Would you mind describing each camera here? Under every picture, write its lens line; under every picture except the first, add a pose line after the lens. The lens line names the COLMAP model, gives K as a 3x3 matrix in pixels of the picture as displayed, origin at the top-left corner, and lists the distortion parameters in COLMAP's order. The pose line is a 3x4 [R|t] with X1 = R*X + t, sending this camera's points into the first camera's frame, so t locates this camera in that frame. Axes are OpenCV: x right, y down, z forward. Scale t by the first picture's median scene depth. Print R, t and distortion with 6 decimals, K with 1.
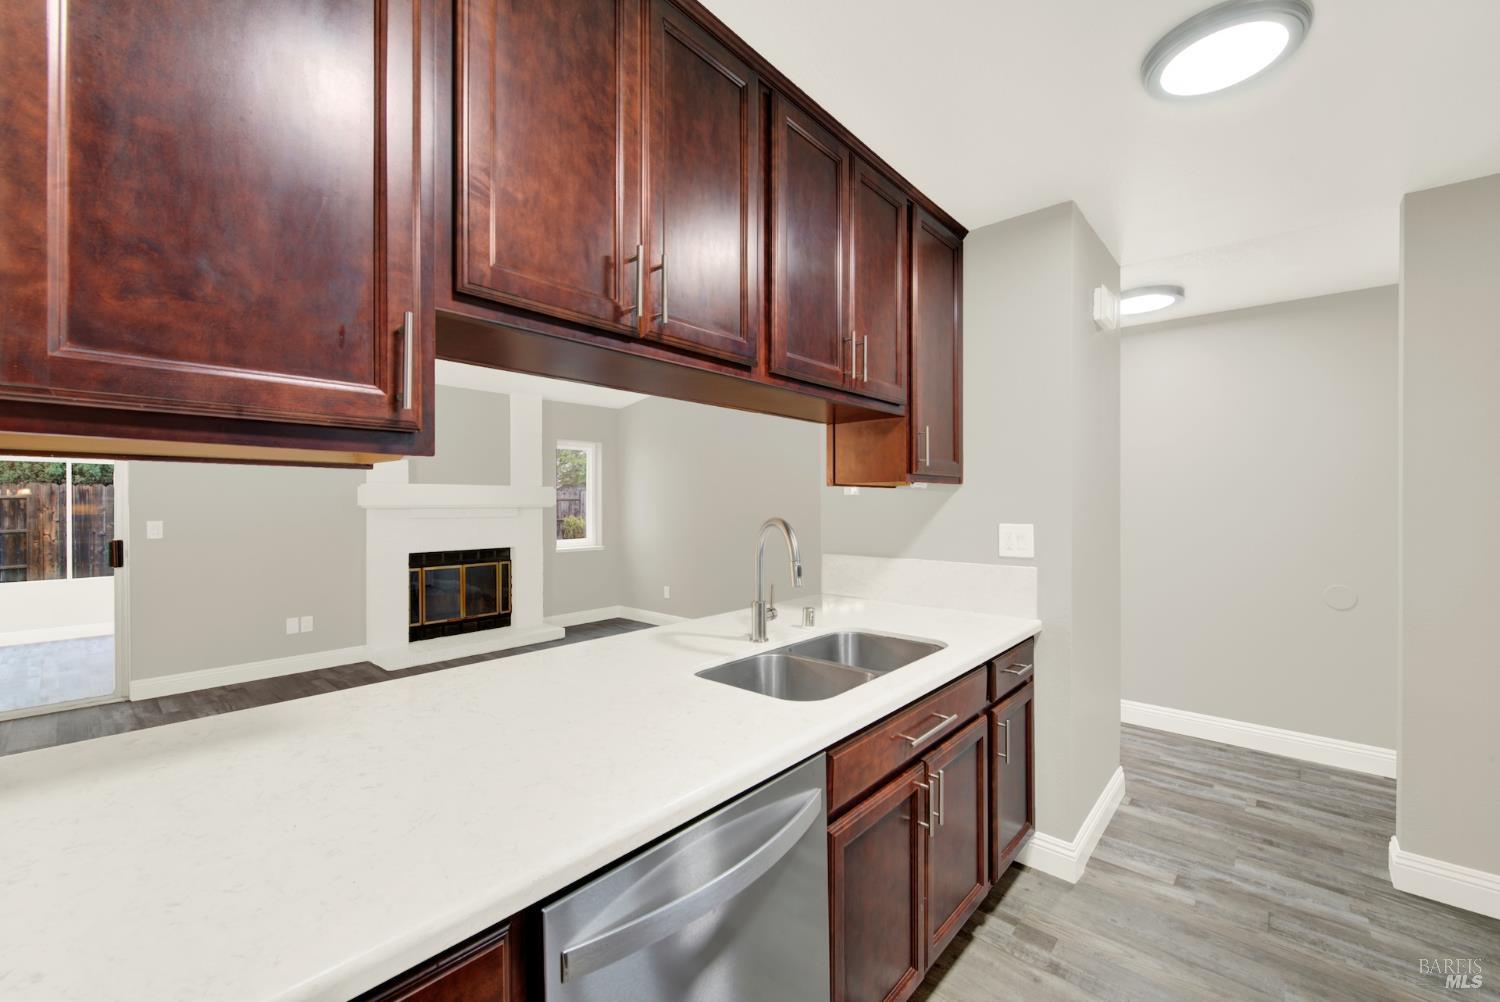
lens RADIAL K [[609.2, 0, 756.9], [0, 609.2, 505.5], [0, 0, 1]] dist [-0.001711, -0.000334]
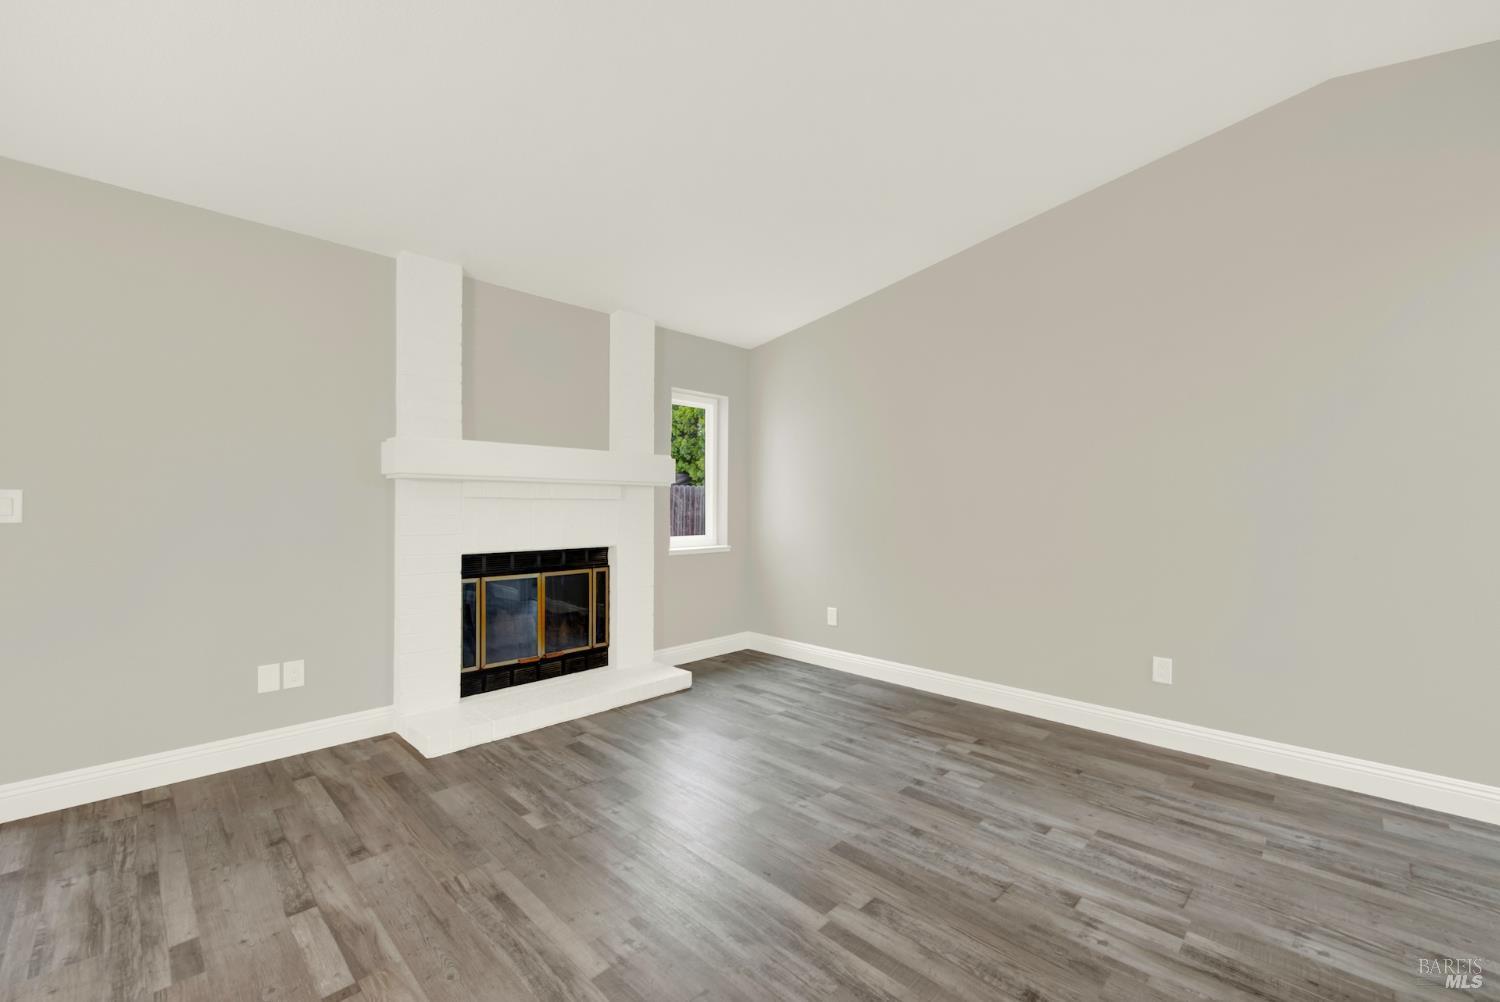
lens RADIAL K [[619.2, 0, 754.6], [0, 619.2, 501.7], [0, 0, 1]] dist [-0.000304, -0.000653]
pose [[0.998629, 0.004422, -0.052158, -0.228772], [-0.004874, 0.999952, -0.008539, 0.027347], [0.052118, 0.008782, 0.998602, 0.366181]]
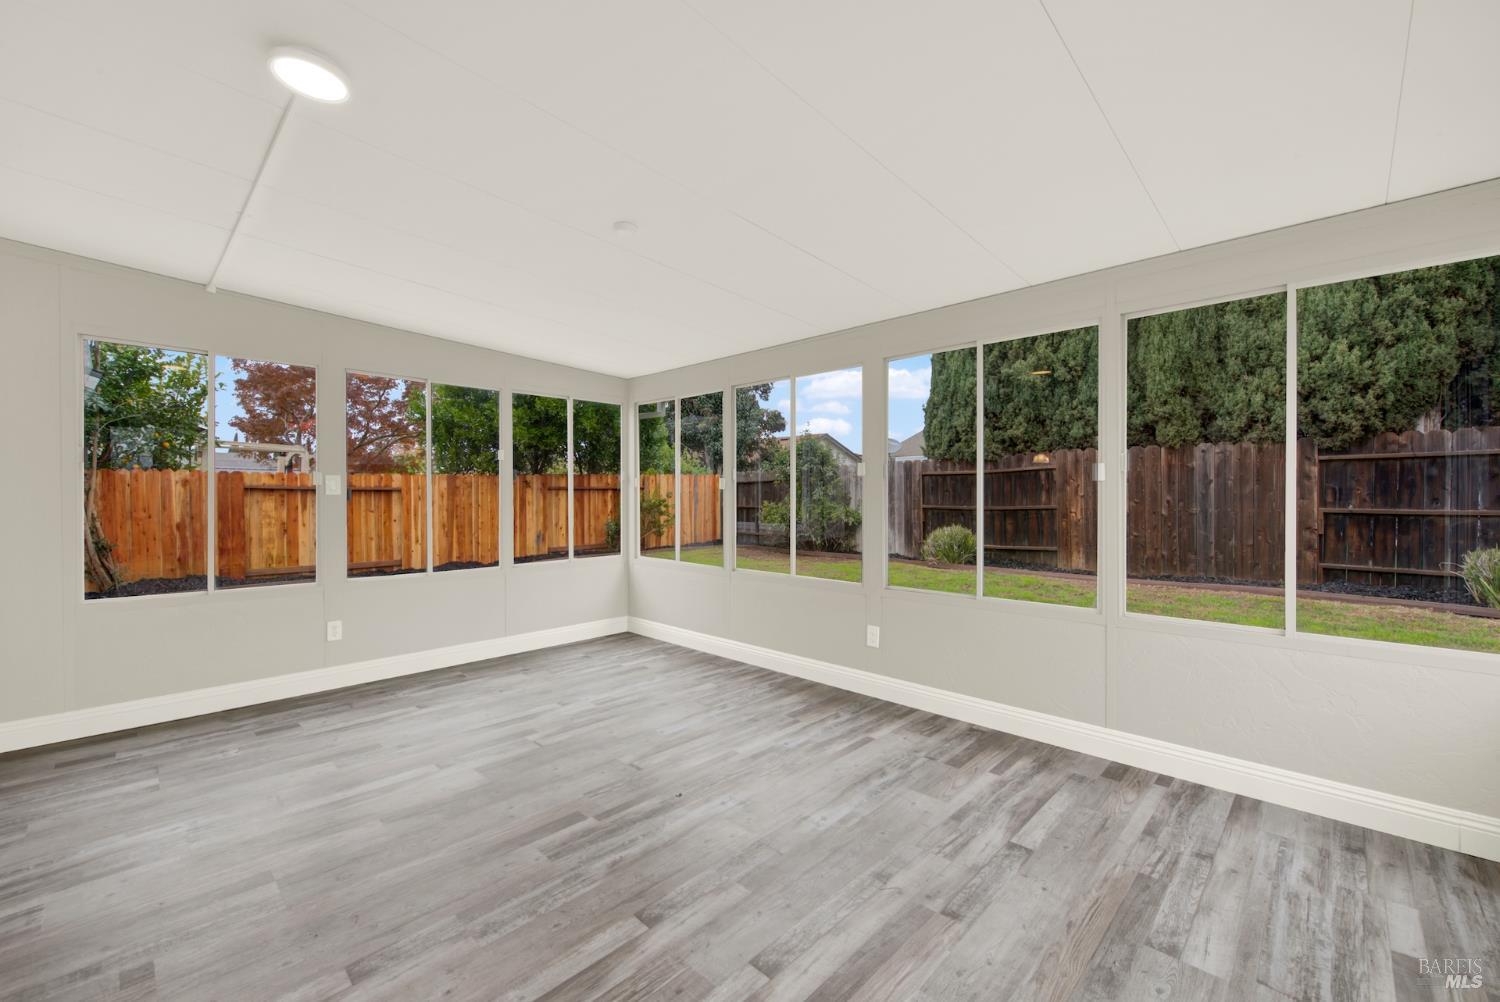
lens RADIAL K [[614.6, 0, 755.1], [0, 614.6, 479.4], [0, 0, 1]] dist [0.006800, -0.000072]
pose [[-0.058907, -0.028354, -0.997861, -0.621329], [0.000460, 0.999596, -0.028430, 0.053064], [0.998263, -0.002134, -0.058870, 1.210776]]
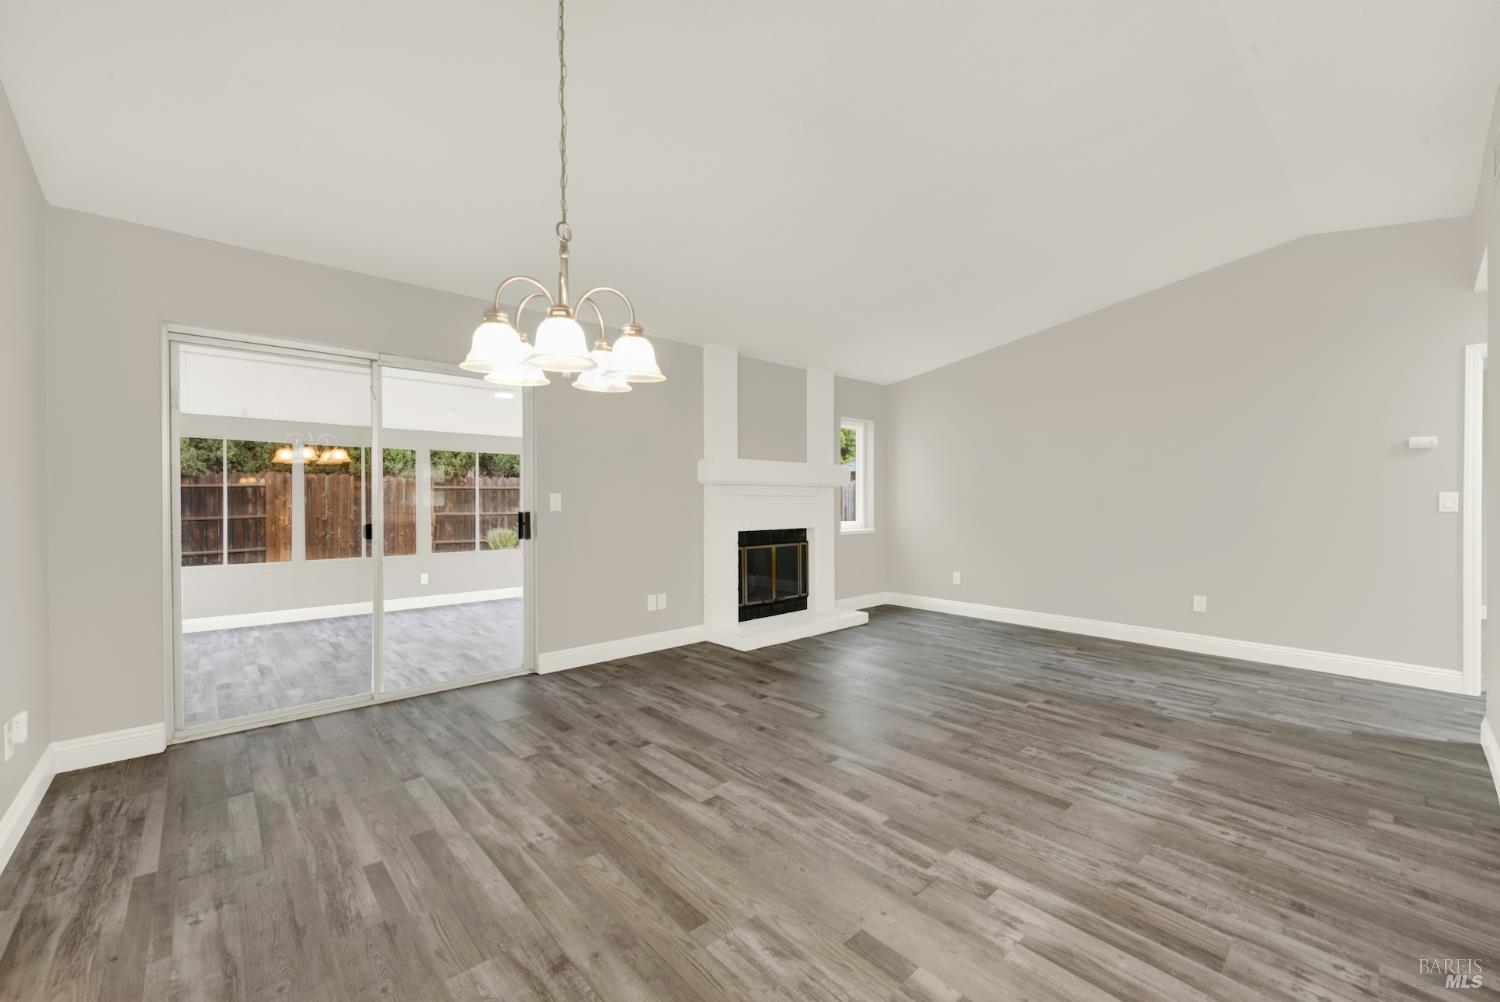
lens RADIAL K [[600.1, 0, 753.7], [0, 600.1, 498.1], [0, 0, 1]] dist [0.003508, -0.000943]
pose [[0.994207, 0.000835, -0.107478, -0.417929], [-0.001523, 0.999979, -0.006325, 0.029066], [0.107470, 0.006452, 0.994187, 0.044255]]
